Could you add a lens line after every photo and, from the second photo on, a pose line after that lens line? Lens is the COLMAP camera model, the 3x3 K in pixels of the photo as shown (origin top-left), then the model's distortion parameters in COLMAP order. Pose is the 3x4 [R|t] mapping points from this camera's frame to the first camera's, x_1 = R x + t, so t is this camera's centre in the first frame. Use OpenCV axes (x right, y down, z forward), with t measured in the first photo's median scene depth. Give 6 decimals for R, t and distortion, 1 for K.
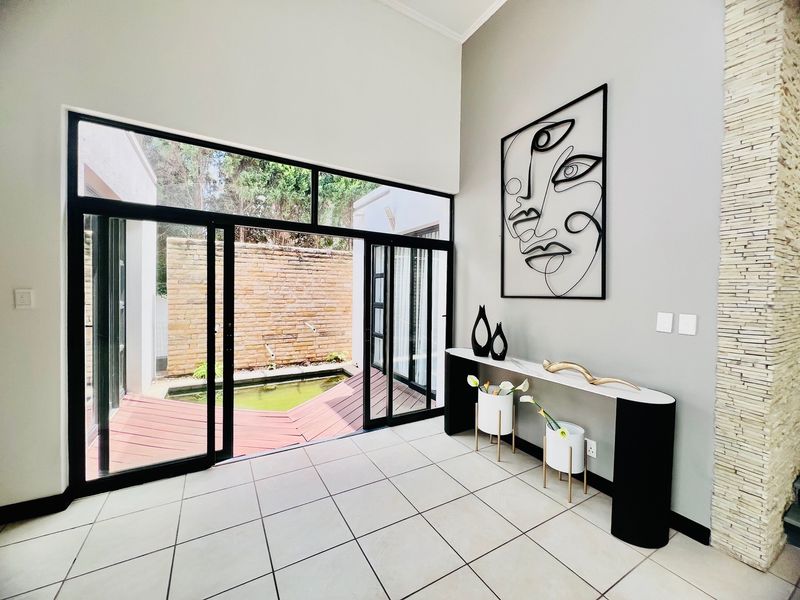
lens RADIAL K [[320.7, 0, 399.8], [0, 320.7, 296.2], [0, 0, 1]] dist [-0.002646, 0.000295]
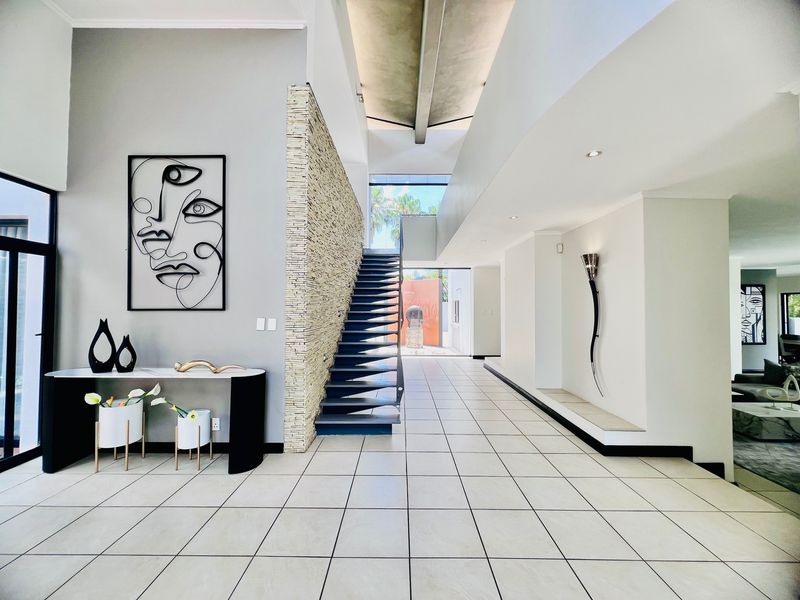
lens RADIAL K [[320.7, 0, 398.1], [0, 320.7, 298.7], [0, 0, 1]] dist [-0.002646, 0.000295]
pose [[0.508250, 0.008409, 0.861168, -0.147293], [0.013941, 0.999741, -0.017990, -0.003947], [-0.861096, 0.021149, 0.508002, -0.302187]]
